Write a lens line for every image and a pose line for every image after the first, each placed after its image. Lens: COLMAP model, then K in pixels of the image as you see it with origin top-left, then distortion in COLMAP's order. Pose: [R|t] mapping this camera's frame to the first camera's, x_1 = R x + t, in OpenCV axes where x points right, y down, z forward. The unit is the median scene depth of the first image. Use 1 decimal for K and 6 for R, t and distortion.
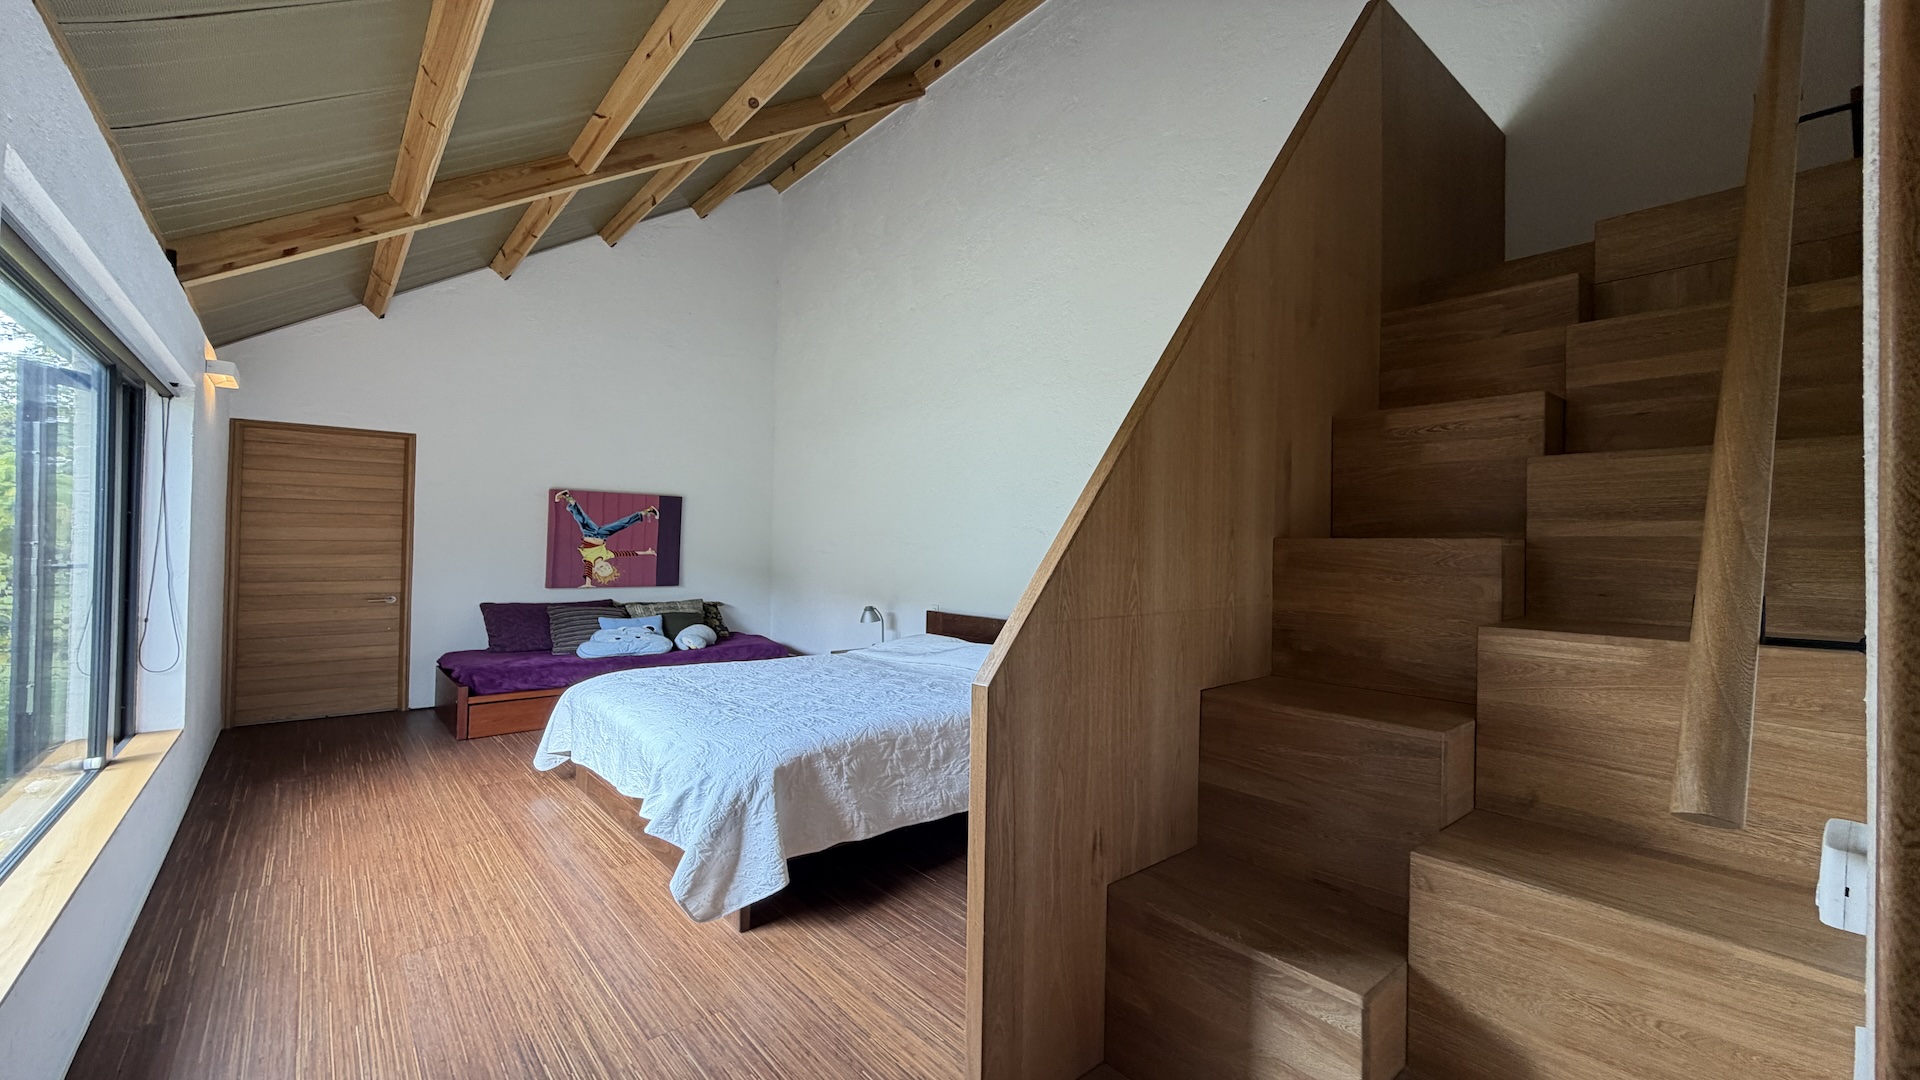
lens RADIAL K [[773.3, 0, 957.9], [0, 773.3, 523.8], [0, 0, 1]] dist [0.001039, -0.000142]
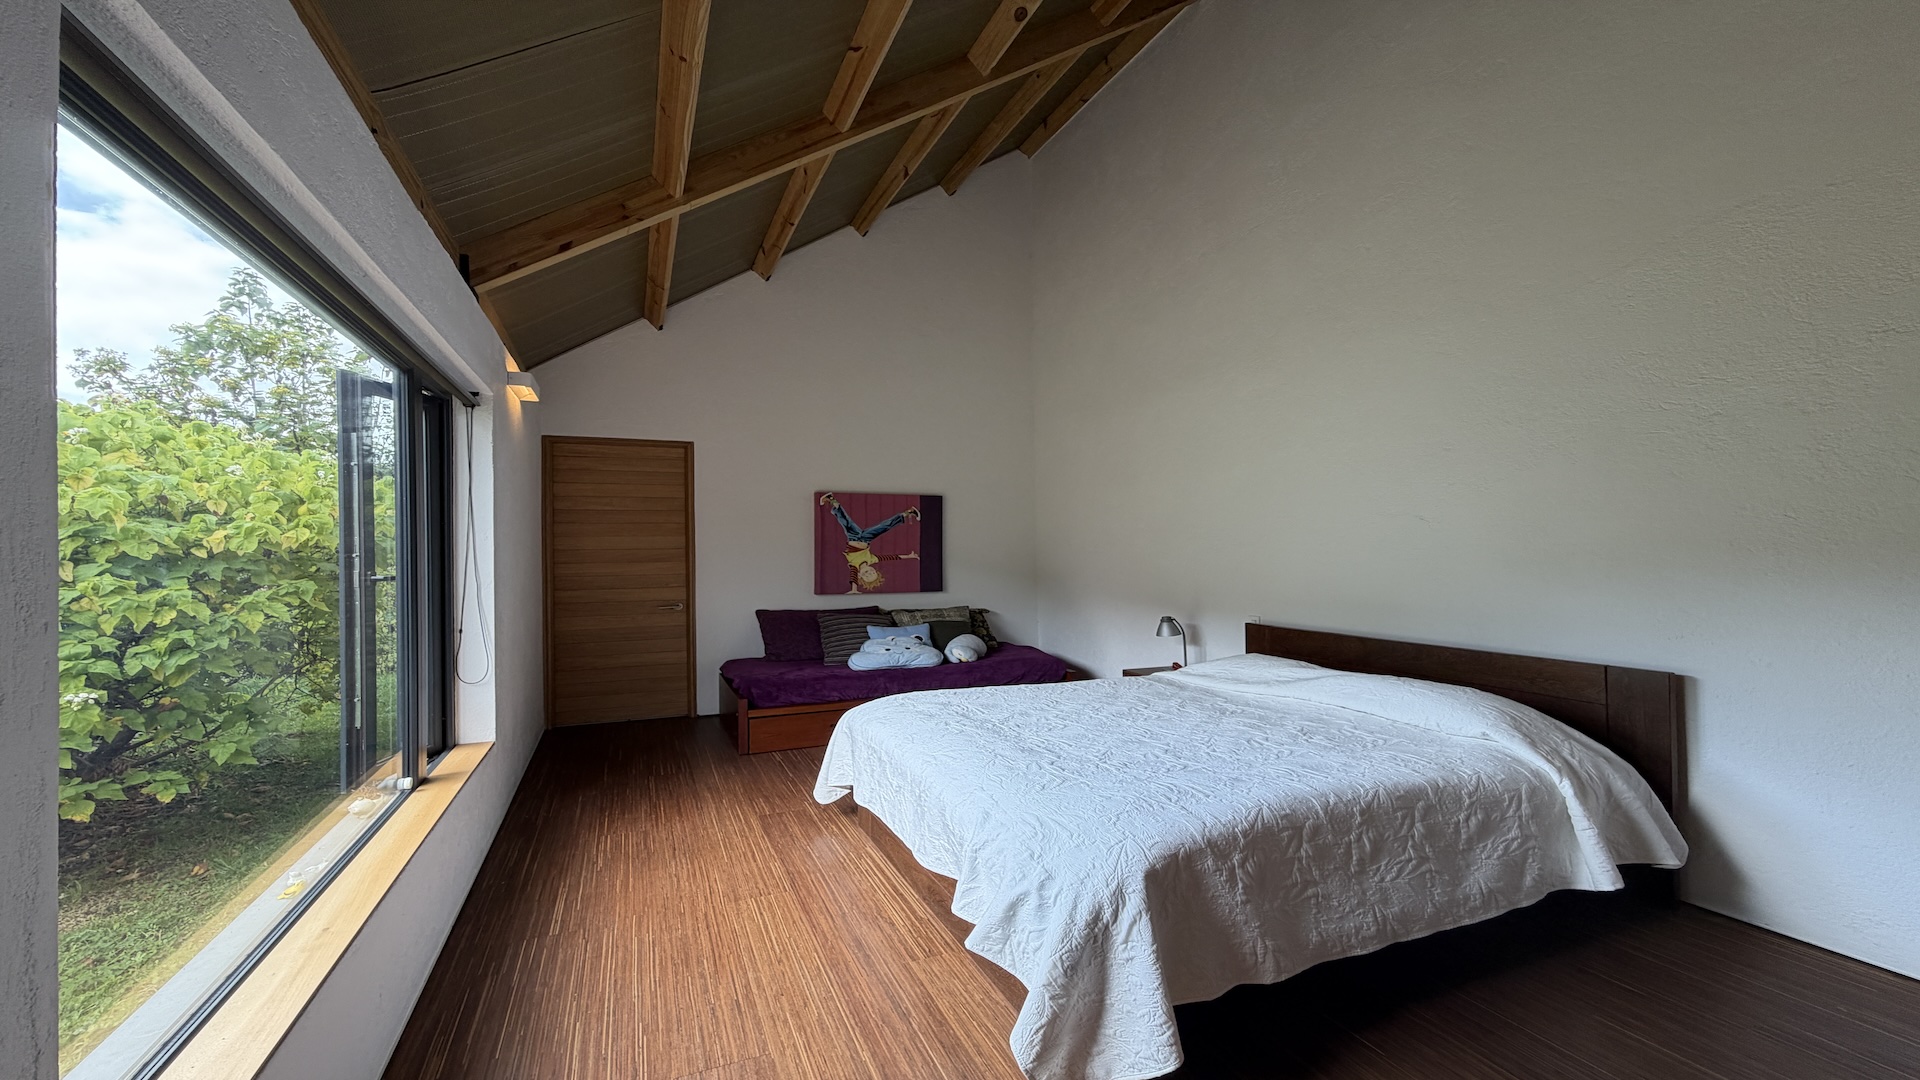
lens RADIAL K [[760.8, 0, 946.1], [0, 760.8, 557.3], [0, 0, 1]] dist [0.002560, 0.000105]
pose [[0.952538, -0.015816, -0.304009, -0.131403], [0.028383, 0.998913, 0.036963, 0.009231], [0.303094, -0.043838, 0.951952, 0.222150]]
